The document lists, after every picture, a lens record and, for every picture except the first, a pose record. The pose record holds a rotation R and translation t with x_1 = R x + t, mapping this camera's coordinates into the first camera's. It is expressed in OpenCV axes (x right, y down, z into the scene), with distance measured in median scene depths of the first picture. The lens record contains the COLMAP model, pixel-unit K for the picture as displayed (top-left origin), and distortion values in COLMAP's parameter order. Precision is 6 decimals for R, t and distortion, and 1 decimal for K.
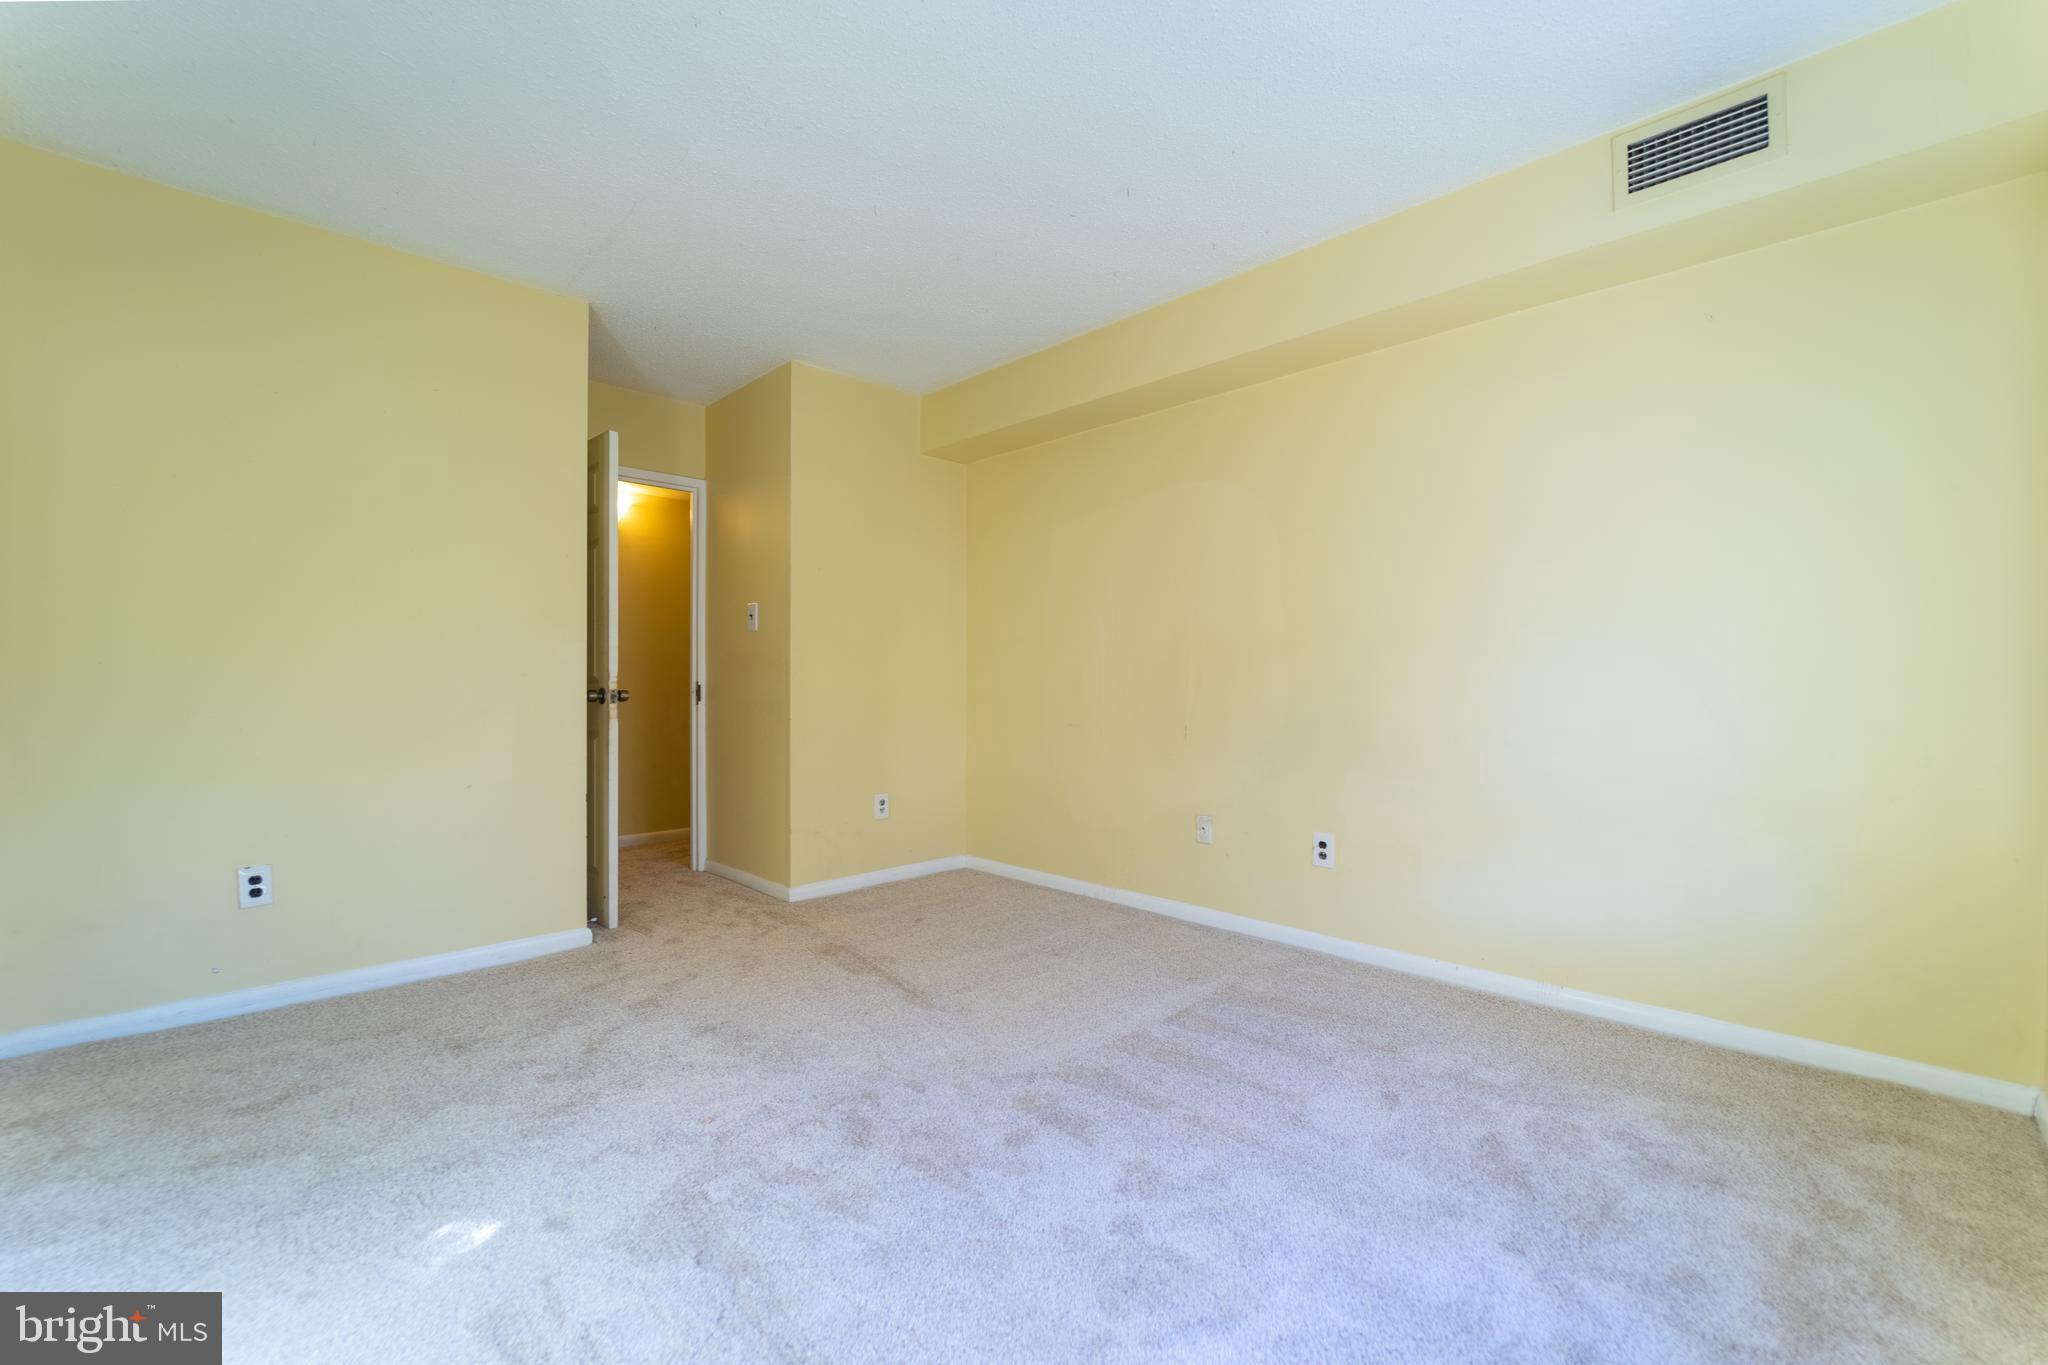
lens RADIAL K [[849.1, 0, 1030.9], [0, 849.1, 688.8], [0, 0, 1]] dist [-0.021189, -0.000800]
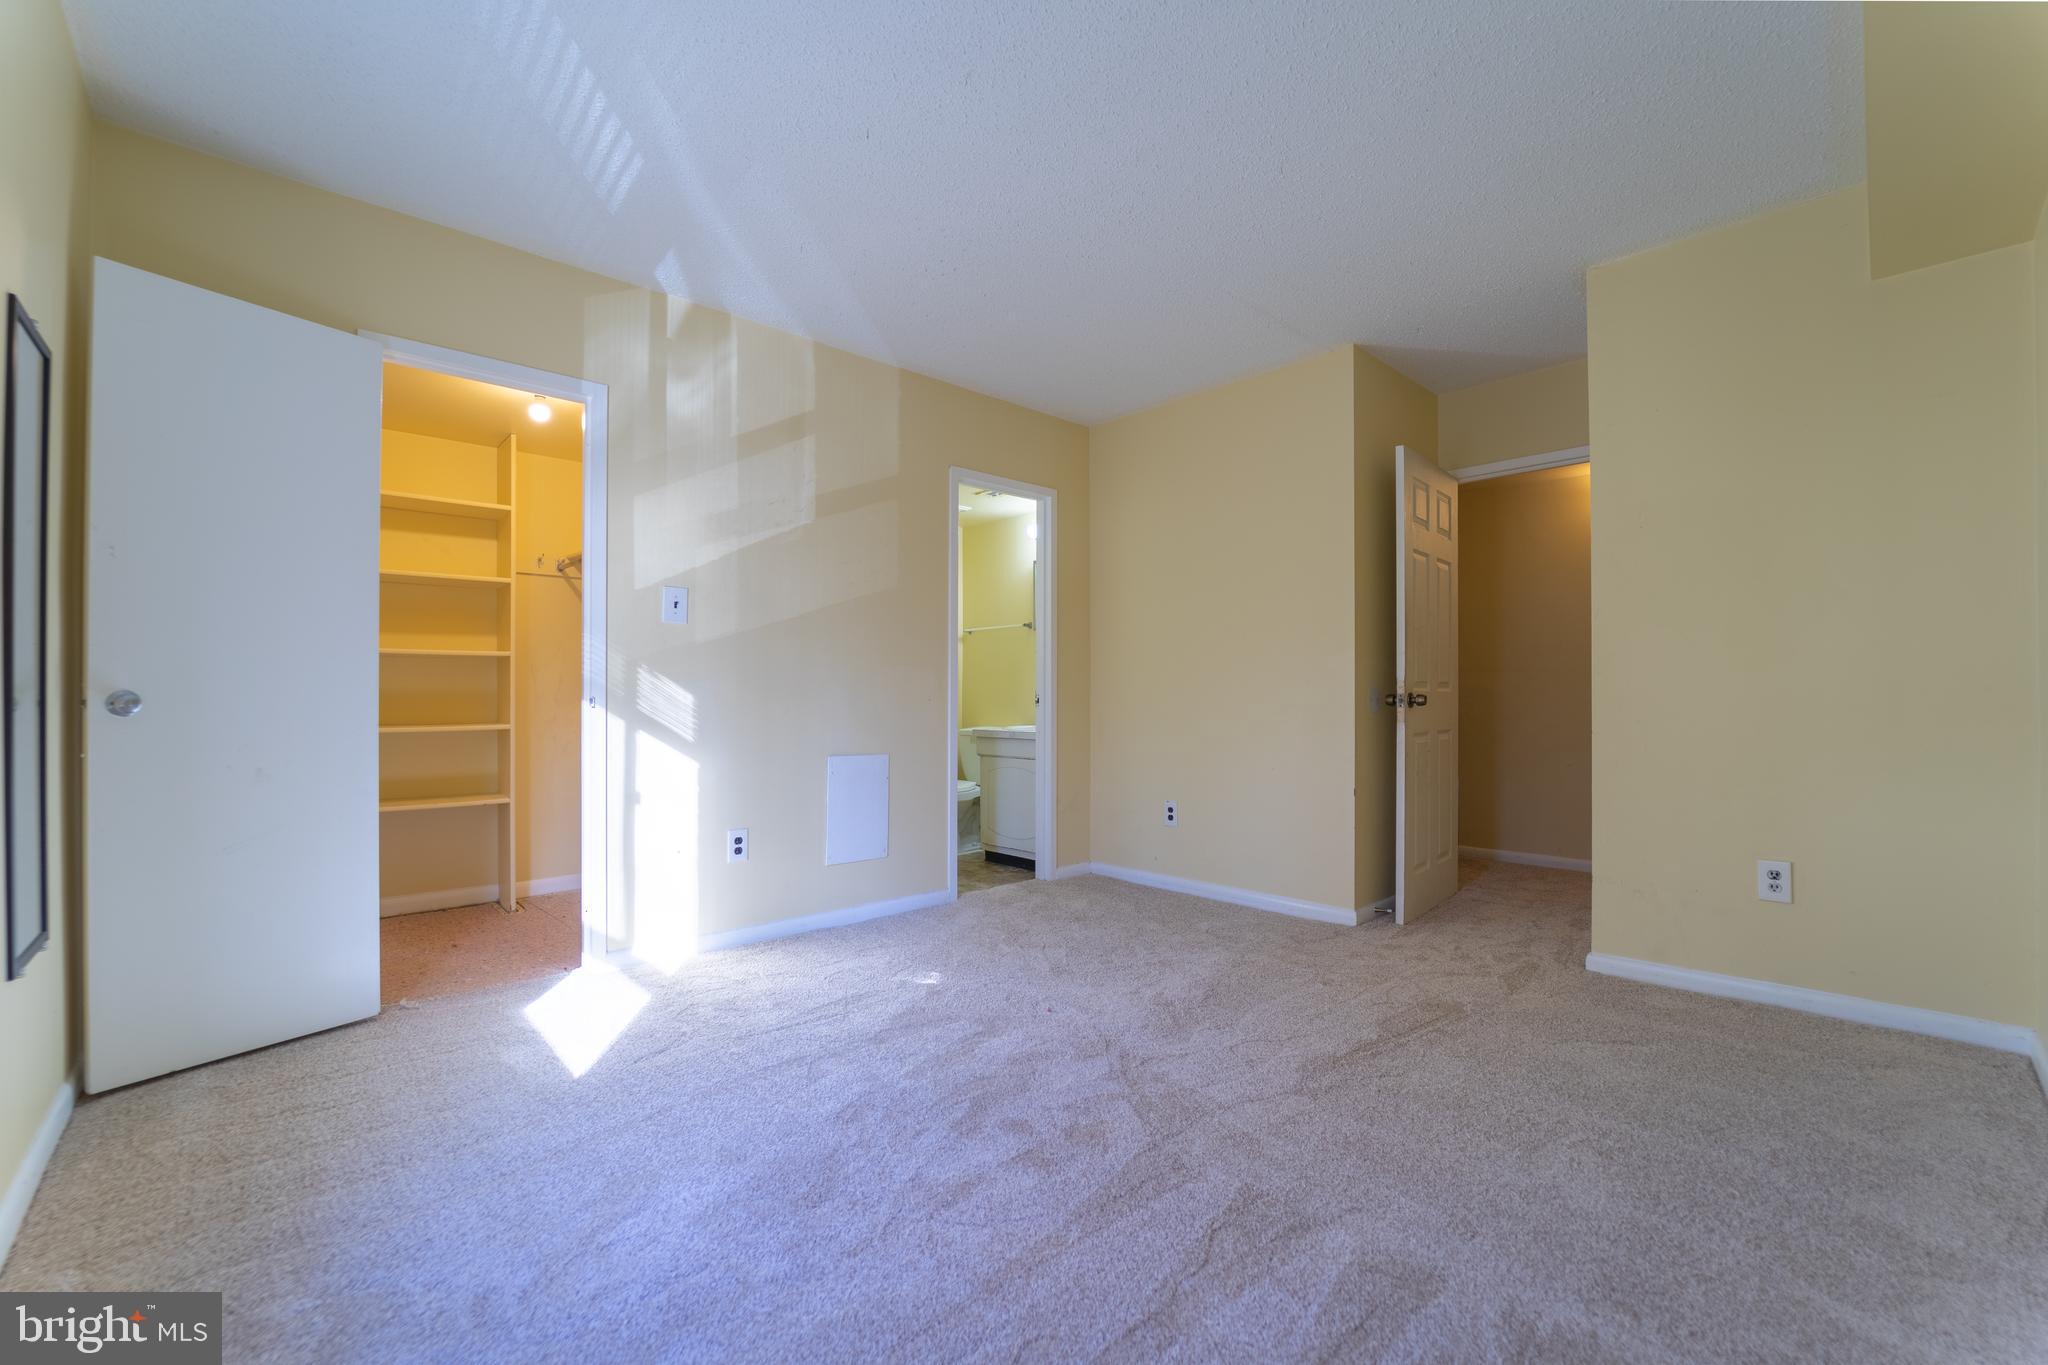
lens RADIAL K [[849.1, 0, 1032.0], [0, 849.1, 687.2], [0, 0, 1]] dist [-0.021189, -0.000800]
pose [[-0.037848, -0.014714, -0.999175, 0.560944], [-0.005215, 0.999881, -0.014527, 0.010639], [0.999270, 0.004660, -0.037920, 0.589915]]
